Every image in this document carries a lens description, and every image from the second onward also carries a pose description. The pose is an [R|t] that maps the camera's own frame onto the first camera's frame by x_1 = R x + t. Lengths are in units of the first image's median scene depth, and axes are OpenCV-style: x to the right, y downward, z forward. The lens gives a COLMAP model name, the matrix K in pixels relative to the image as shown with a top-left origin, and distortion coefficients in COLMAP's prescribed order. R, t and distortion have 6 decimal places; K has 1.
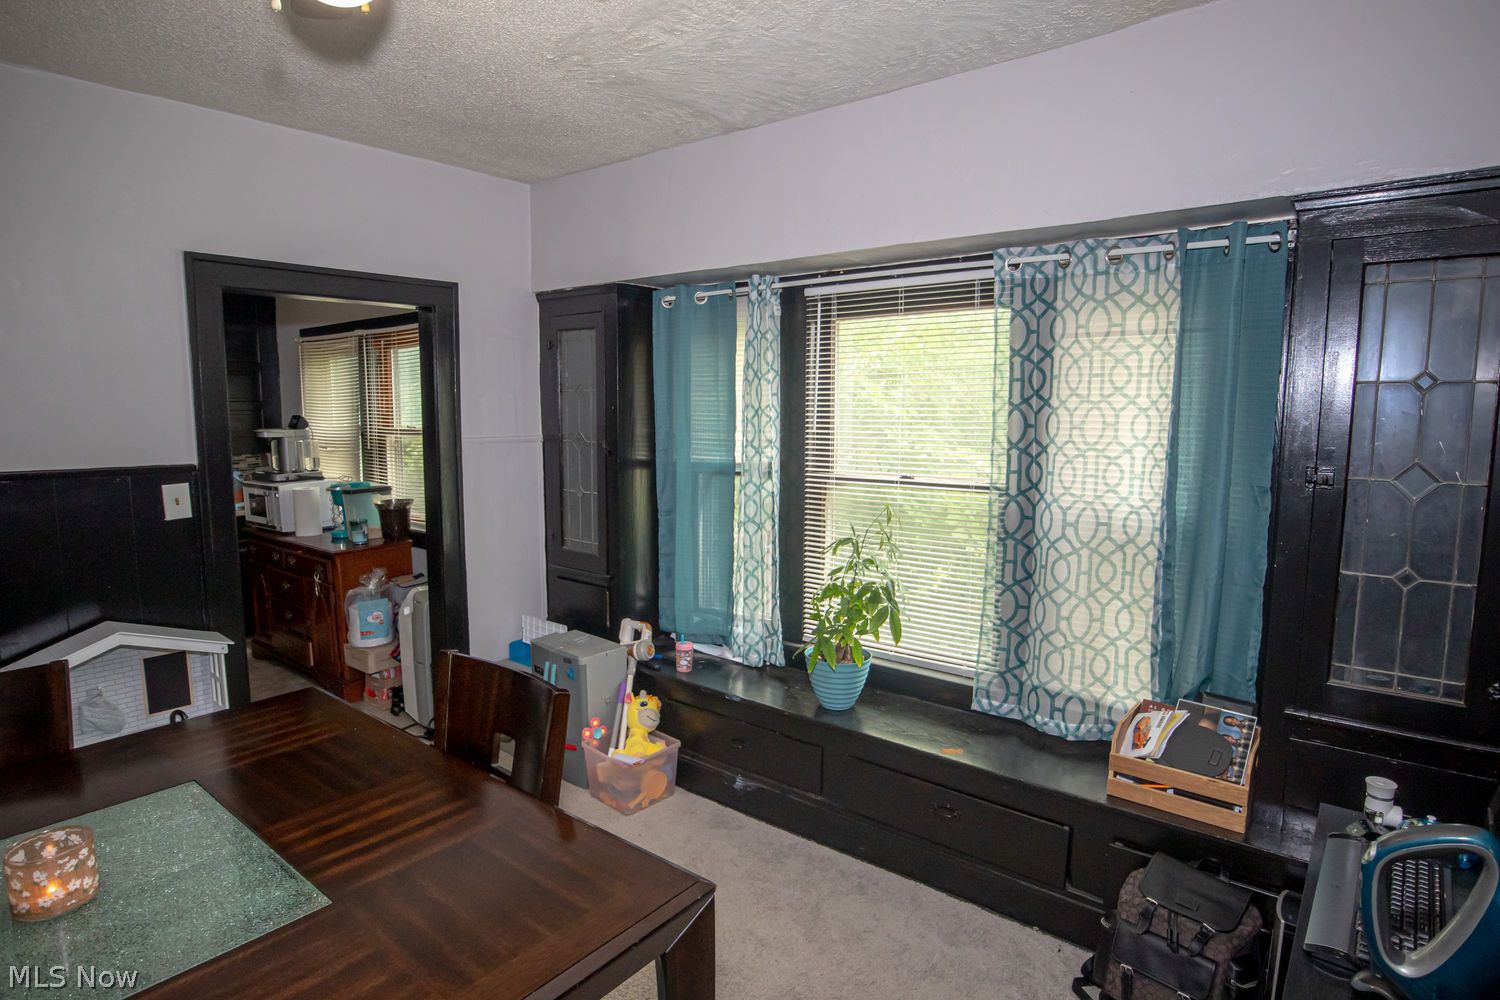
lens RADIAL K [[779.6, 0, 739.9], [0, 779.6, 500.9], [0, 0, 1]] dist [-0.047249, 0.021156]
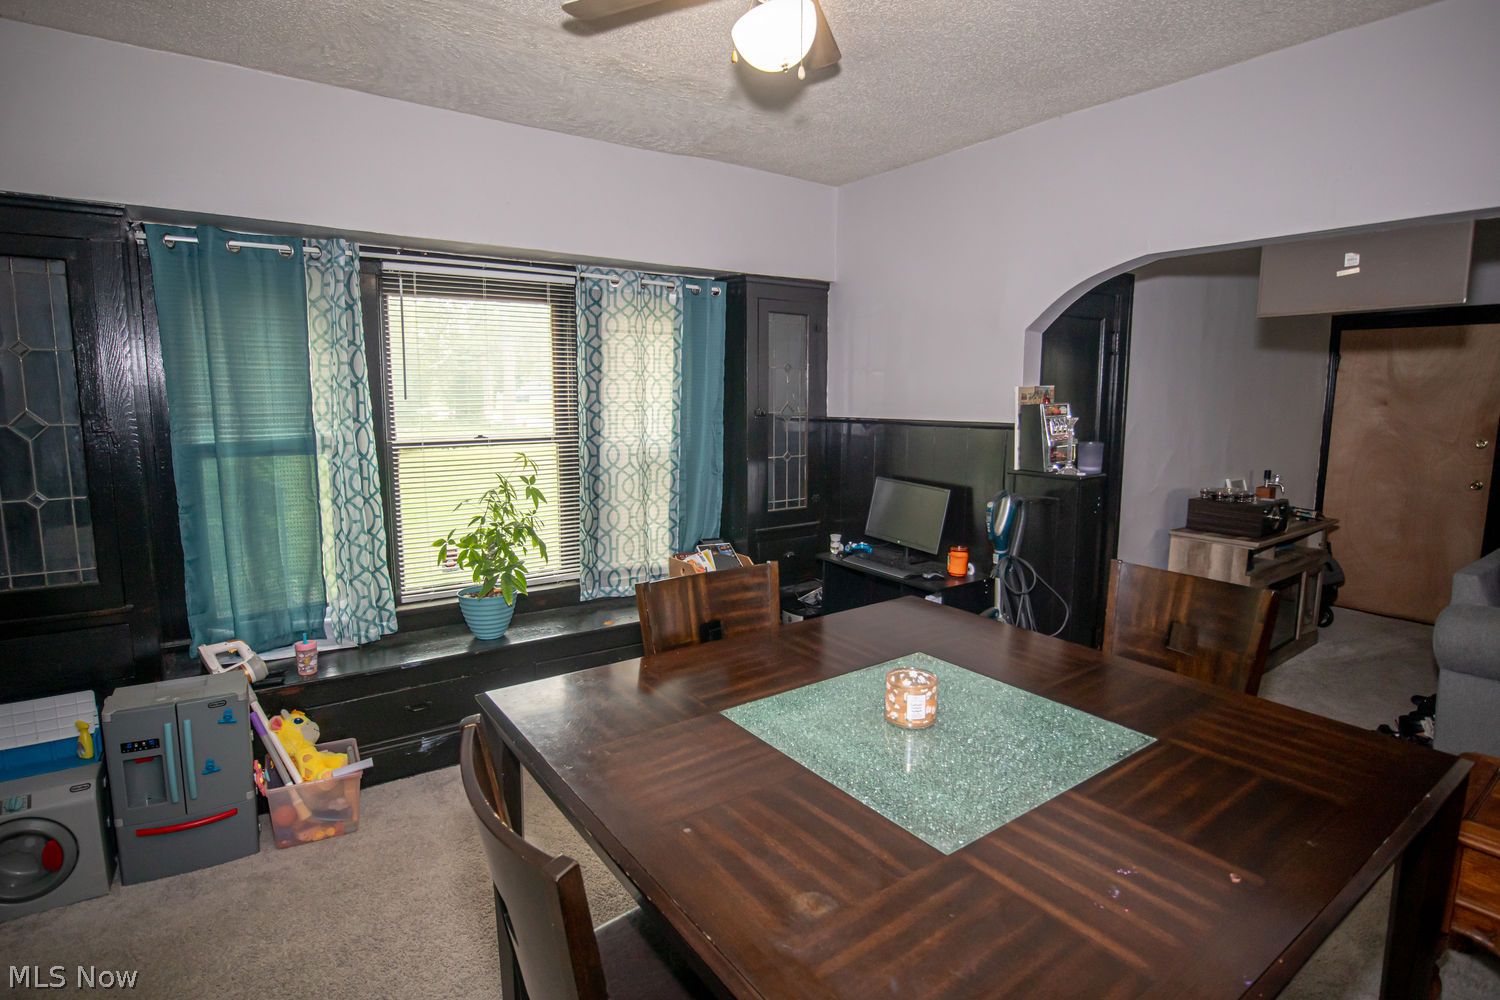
lens RADIAL K [[779.6, 0, 739.9], [0, 779.6, 500.9], [0, 0, 1]] dist [-0.047249, 0.021156]
pose [[0.288931, -0.125779, 0.949051, -0.966928], [0.119492, 0.988318, 0.094605, -0.000018], [-0.949863, 0.086069, 0.300585, 0.333240]]
